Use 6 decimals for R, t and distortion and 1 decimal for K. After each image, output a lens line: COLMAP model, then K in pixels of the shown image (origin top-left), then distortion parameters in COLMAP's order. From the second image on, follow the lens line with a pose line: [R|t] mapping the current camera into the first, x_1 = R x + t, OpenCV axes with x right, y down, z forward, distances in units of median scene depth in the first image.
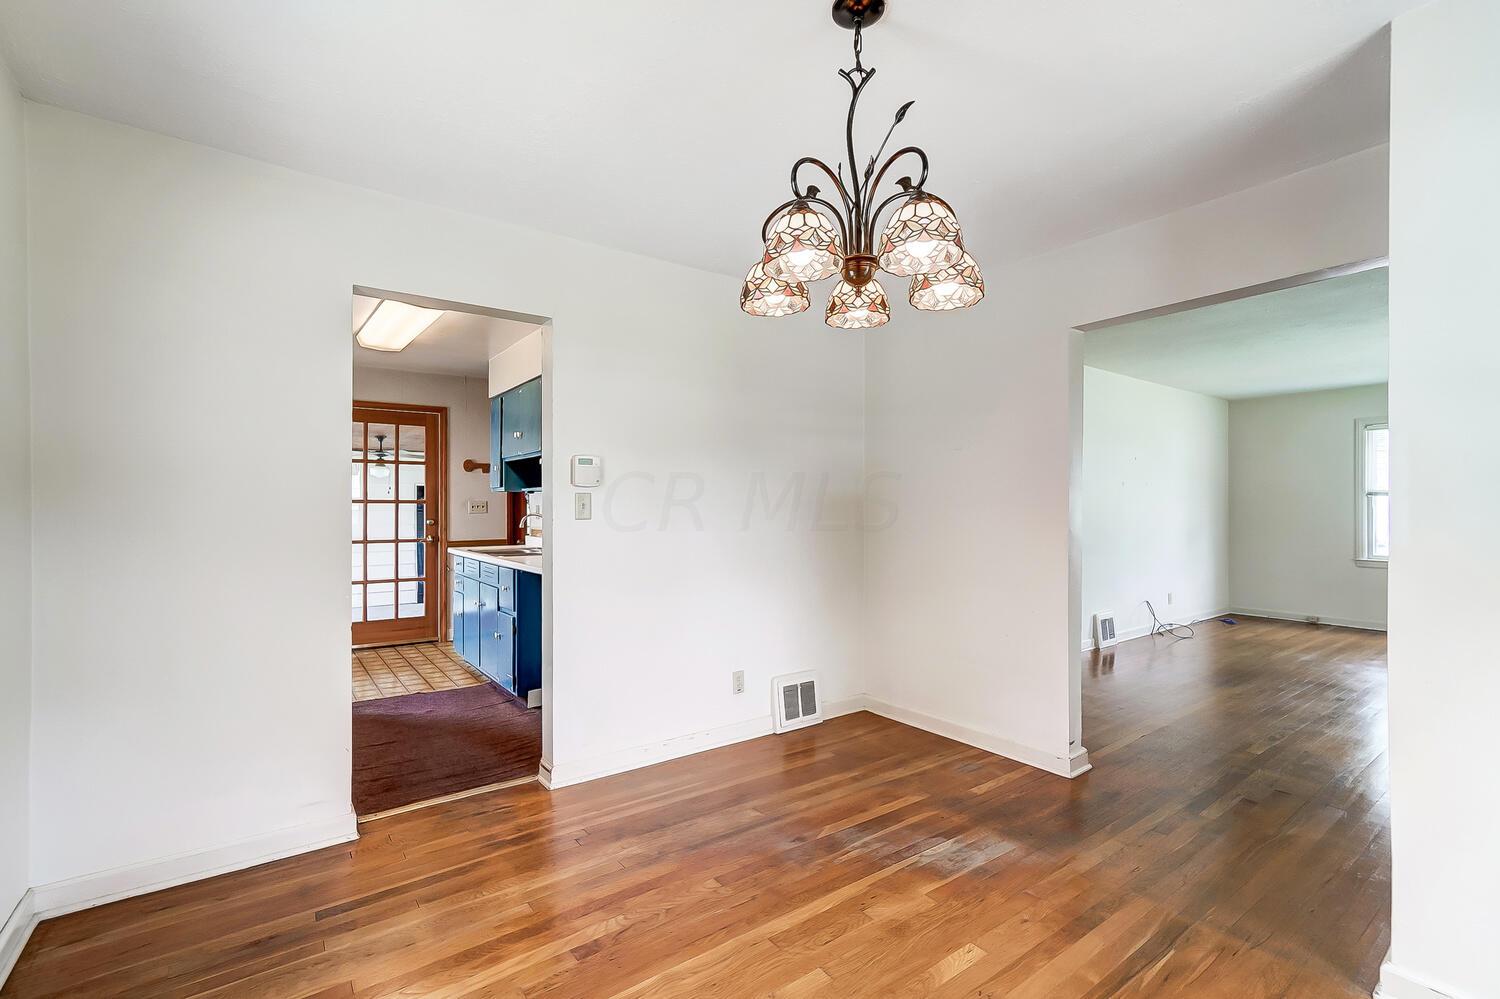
lens RADIAL K [[655.9, 0, 727.7], [0, 655.9, 500.3], [0, 0, 1]] dist [0.000134, -0.000157]
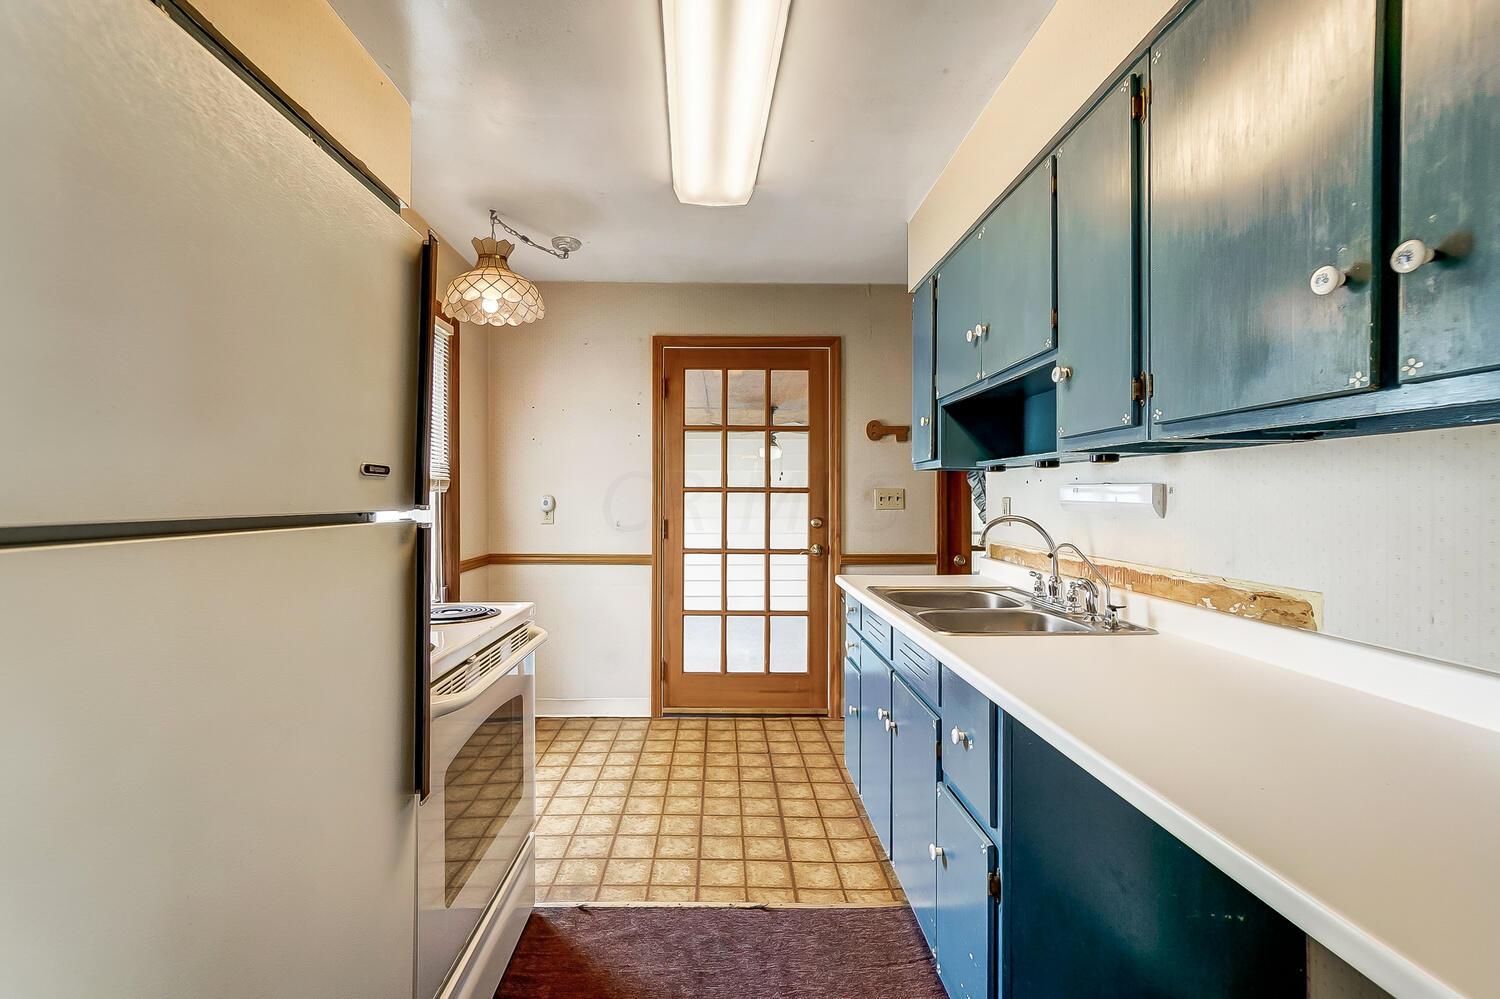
lens RADIAL K [[655.9, 0, 727.7], [0, 655.9, 500.3], [0, 0, 1]] dist [0.000134, -0.000157]
pose [[0.820260, 0.006195, -0.571957, -0.167357], [0.002881, 0.999884, 0.014962, 0.002397], [0.571983, -0.013921, 0.820147, 0.445586]]
